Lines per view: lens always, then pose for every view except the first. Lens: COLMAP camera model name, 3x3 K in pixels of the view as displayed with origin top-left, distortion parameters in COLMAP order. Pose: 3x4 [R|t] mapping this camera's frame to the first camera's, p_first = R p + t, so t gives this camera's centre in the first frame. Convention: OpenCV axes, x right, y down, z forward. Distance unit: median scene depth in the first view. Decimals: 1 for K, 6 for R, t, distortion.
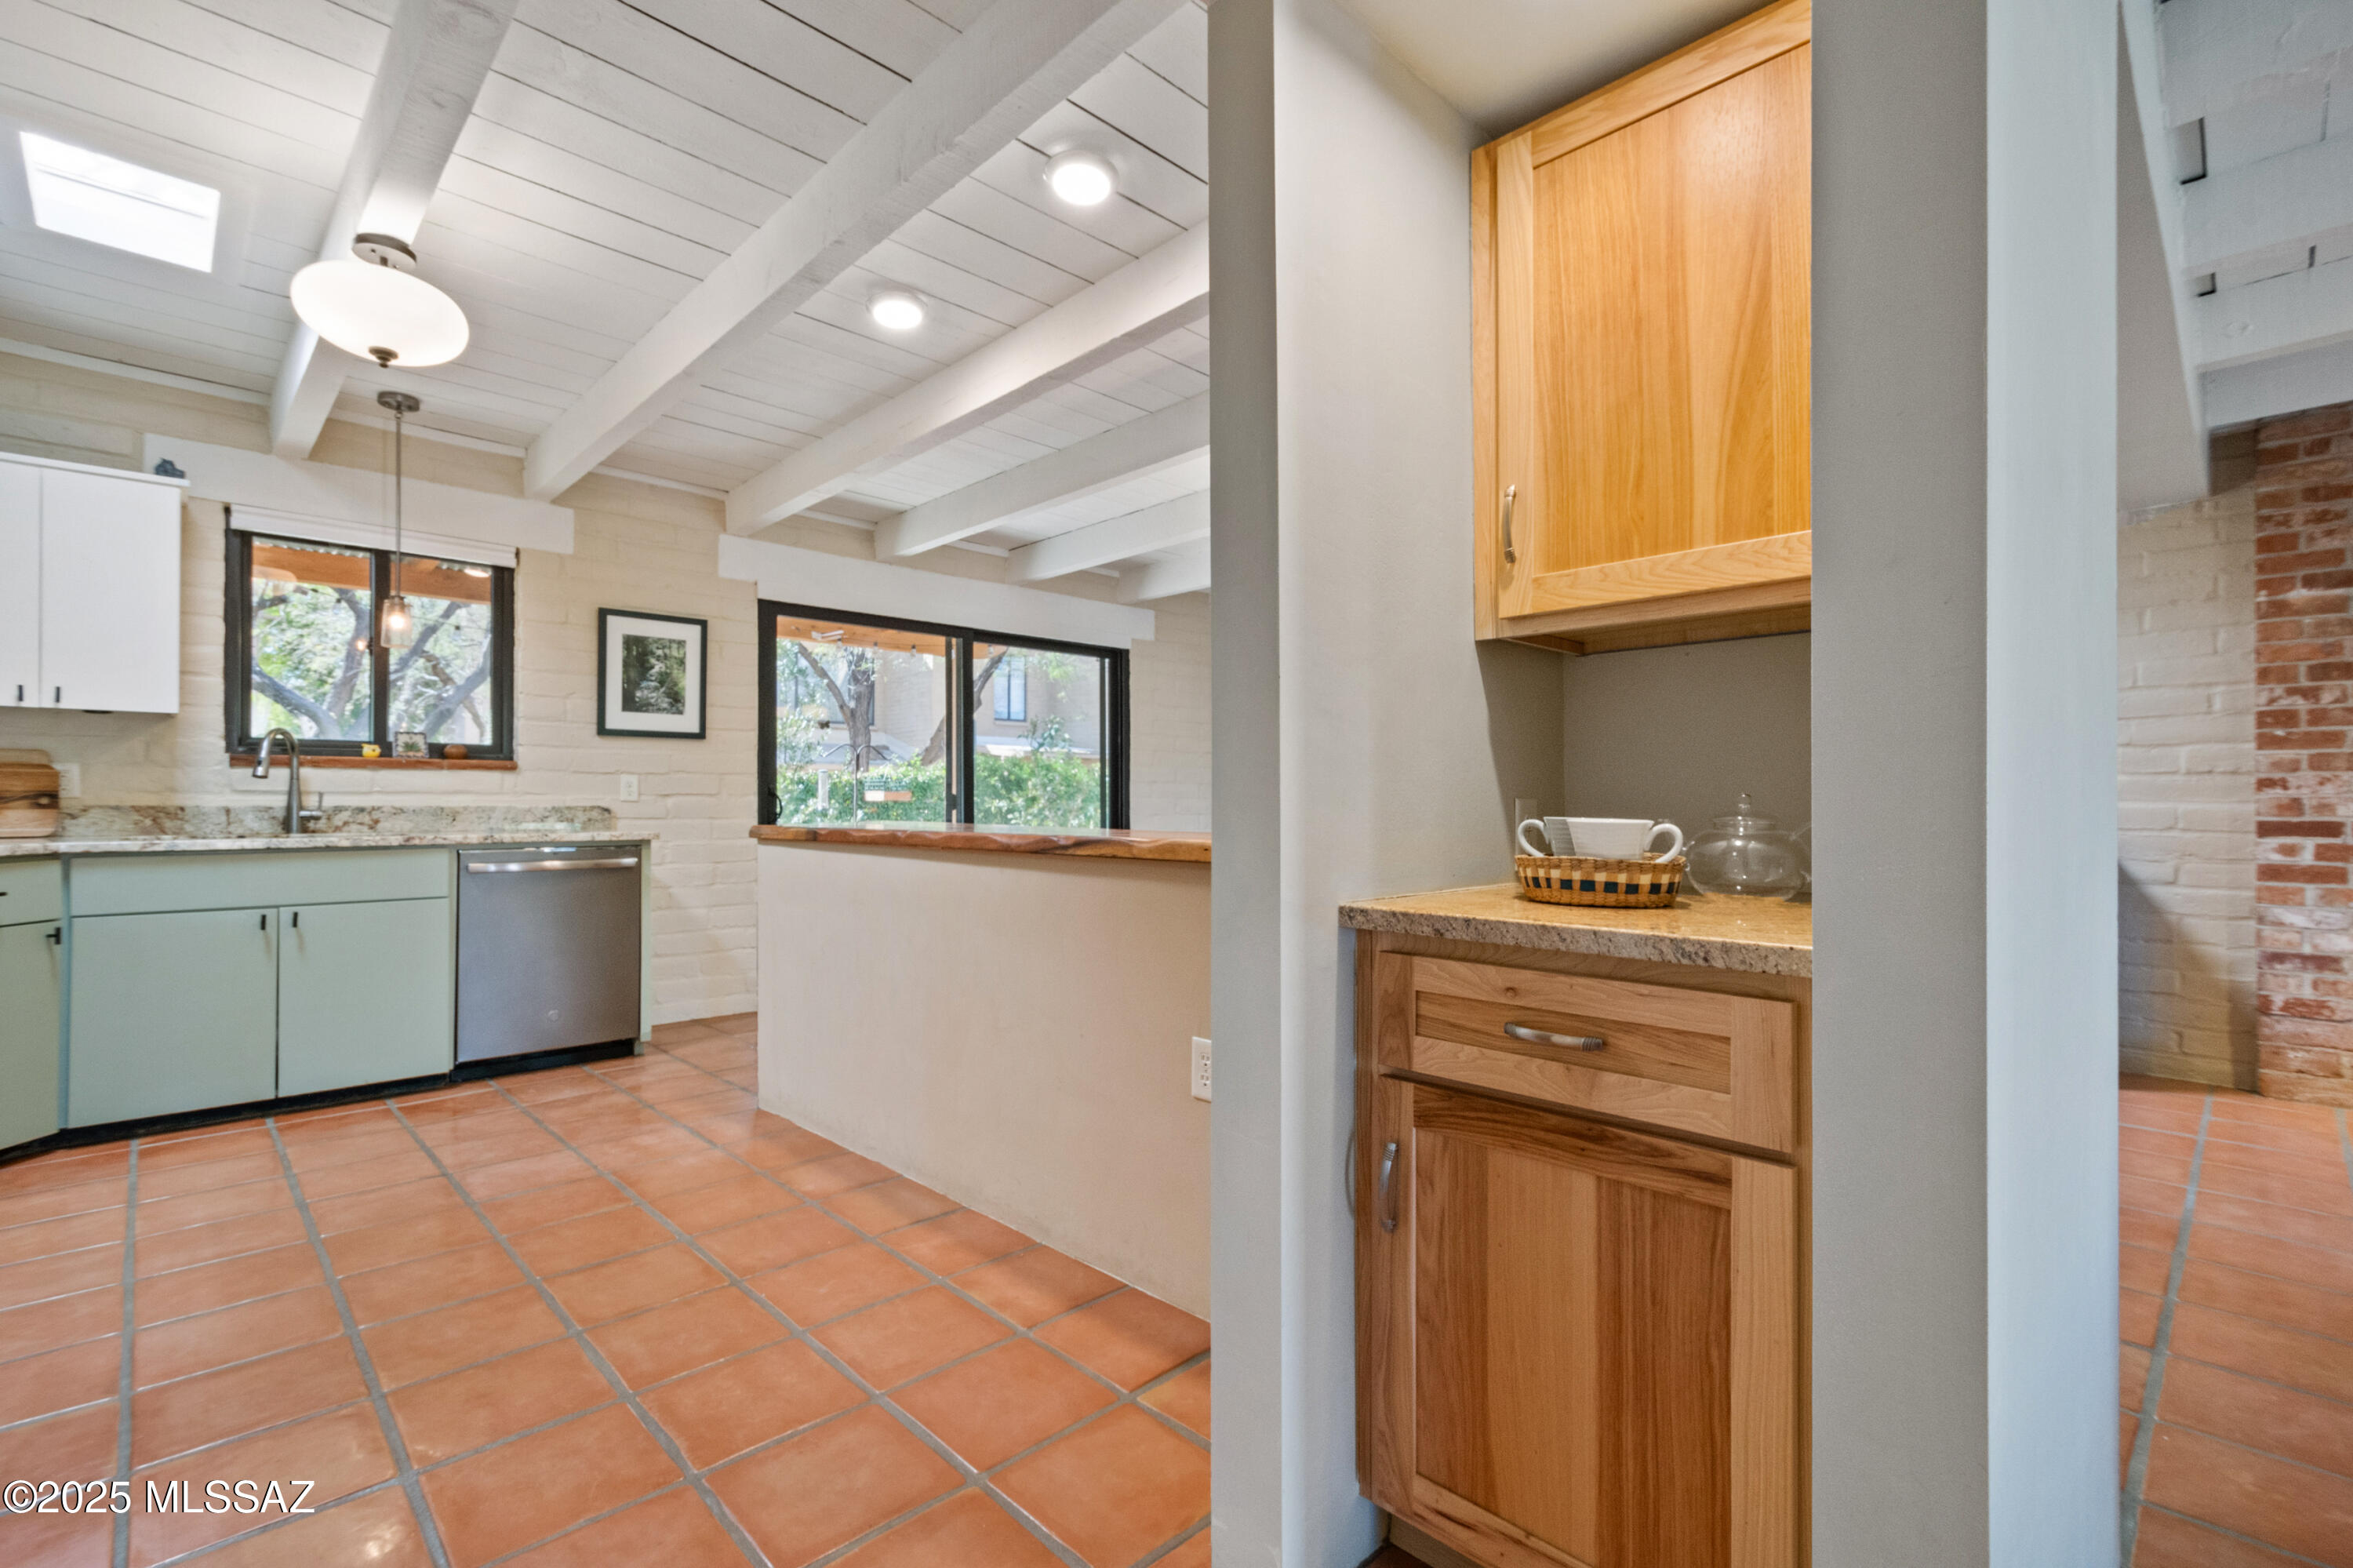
lens RADIAL K [[1045.4, 0, 1172.8], [0, 1045.4, 800.8], [0, 0, 1]] dist [0.000801, 0.000544]
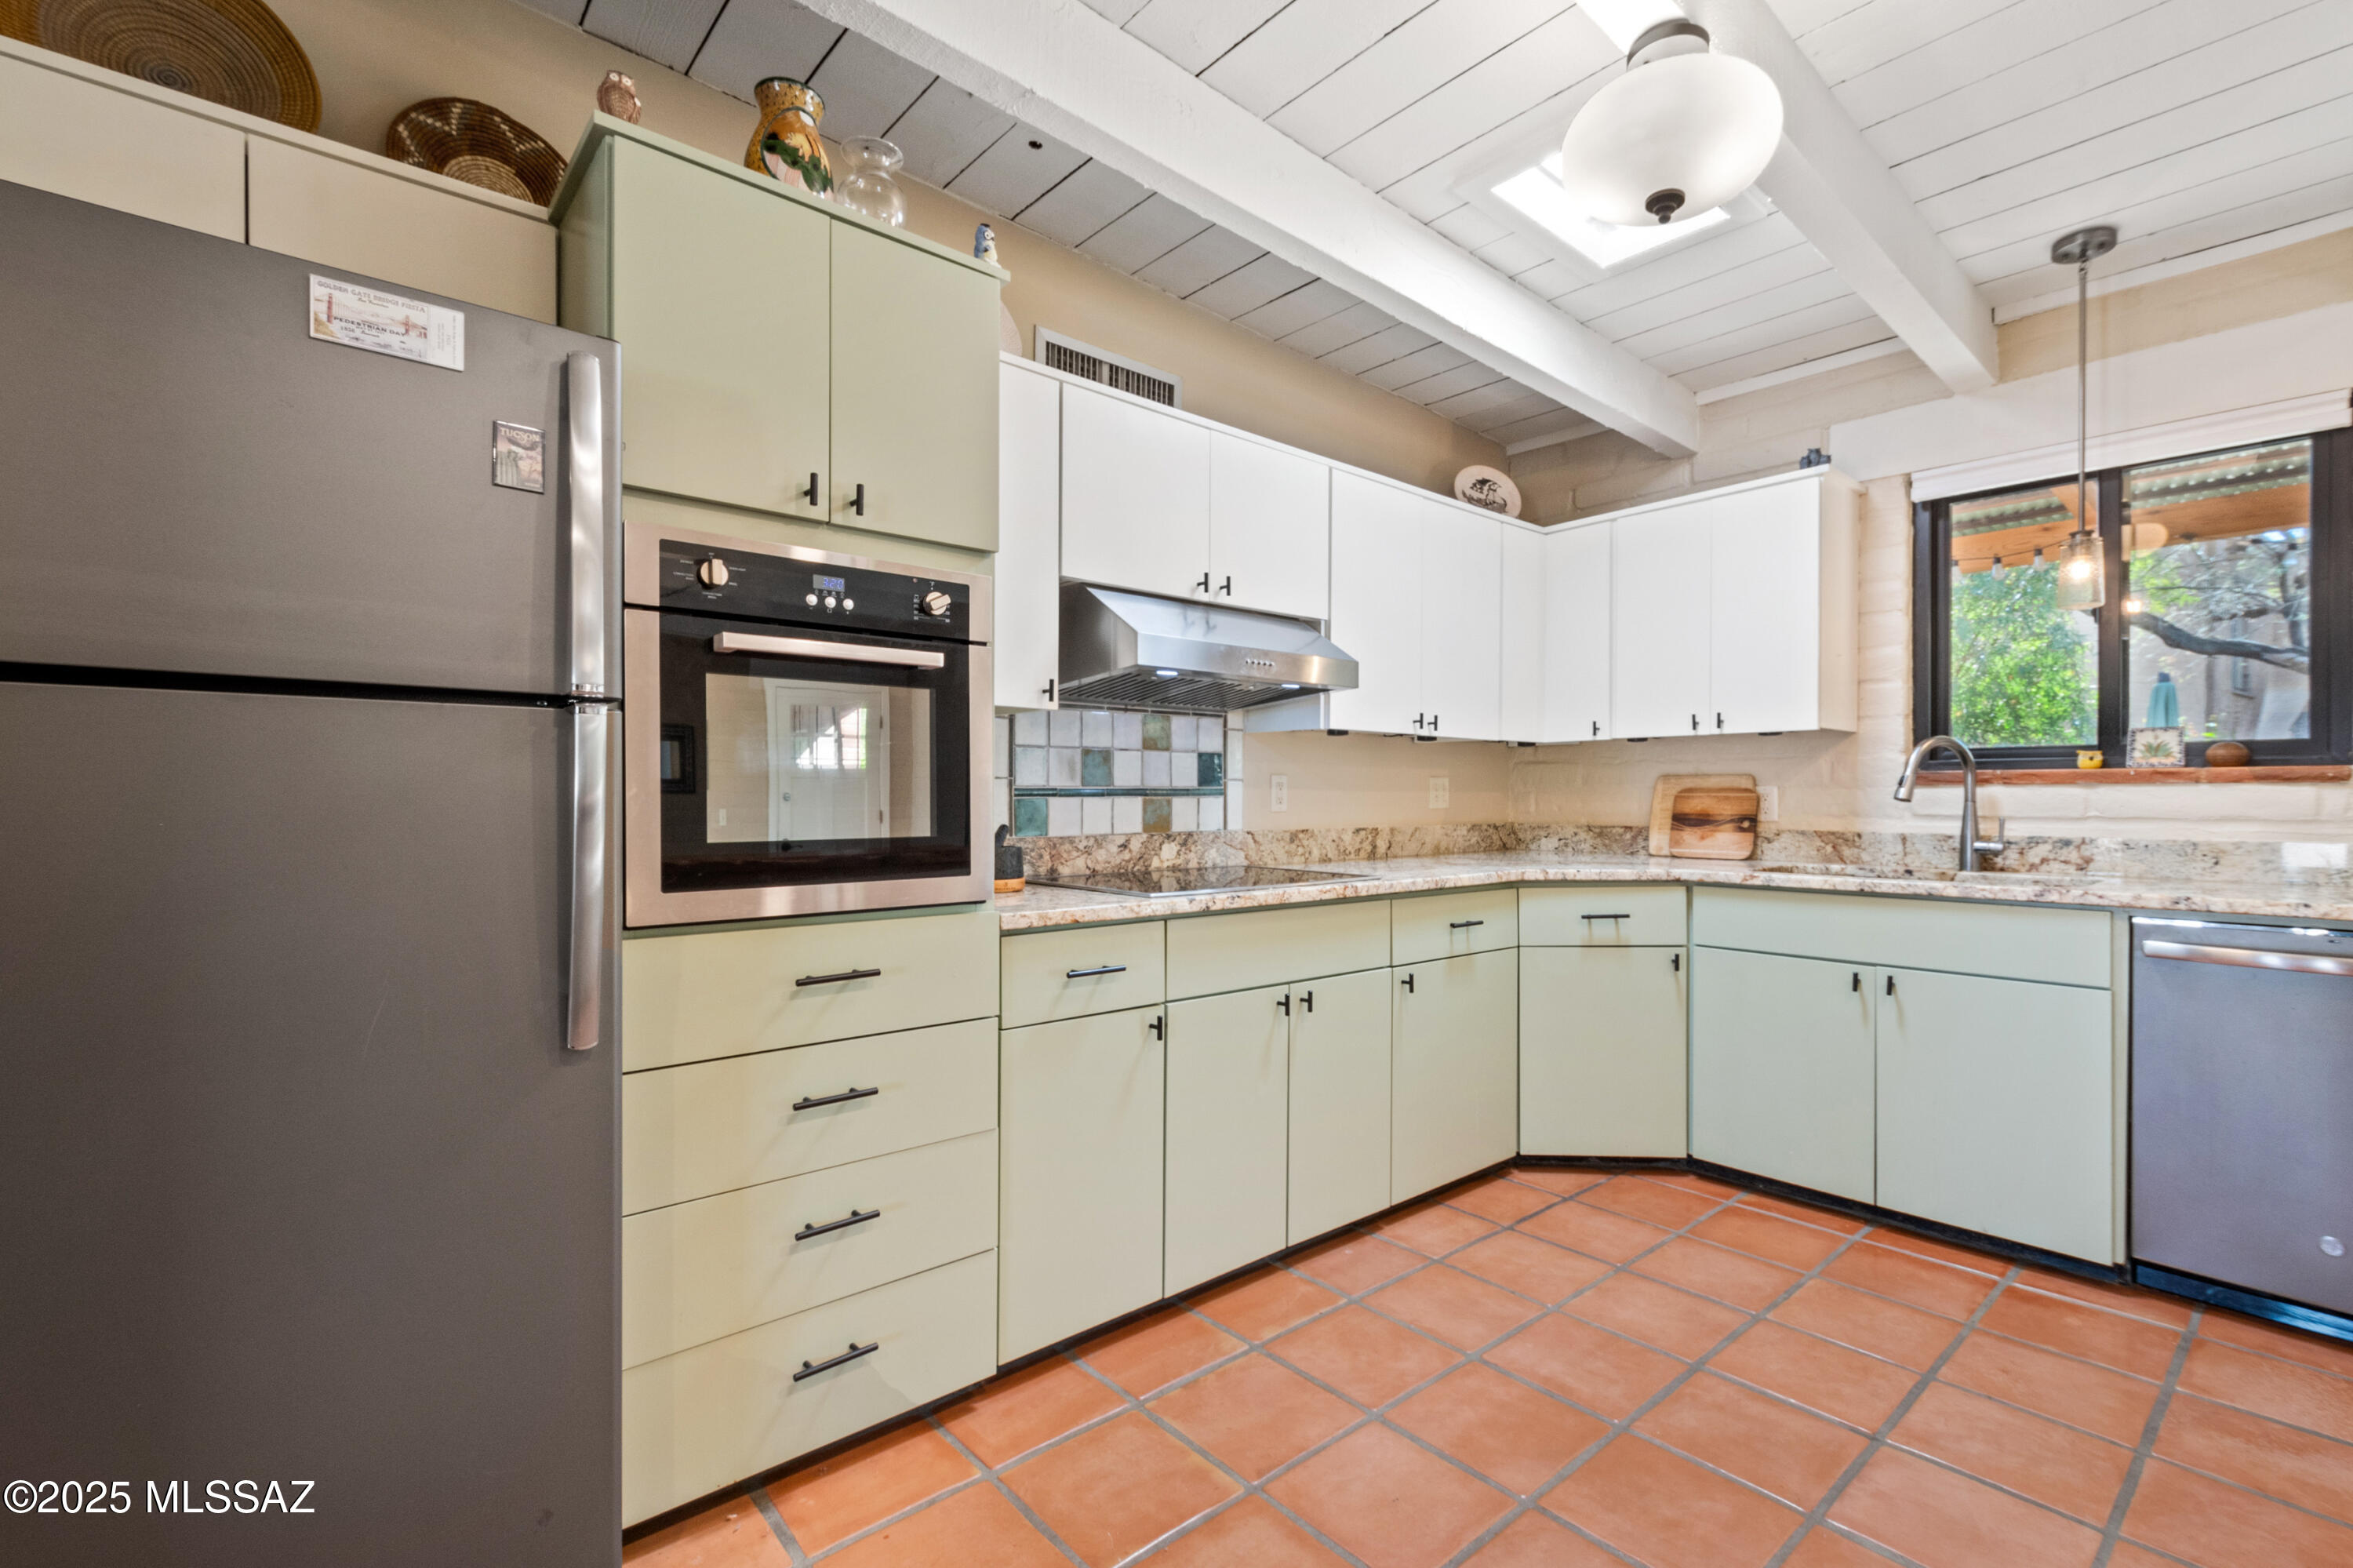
lens RADIAL K [[1045.4, 0, 1172.8], [0, 1045.4, 800.8], [0, 0, 1]] dist [0.000801, 0.000544]
pose [[-0.052364, 0.000698, -0.998628, -0.033023], [-0.001530, 0.999999, 0.000779, -0.022073], [0.998627, 0.001569, -0.052363, 0.482316]]
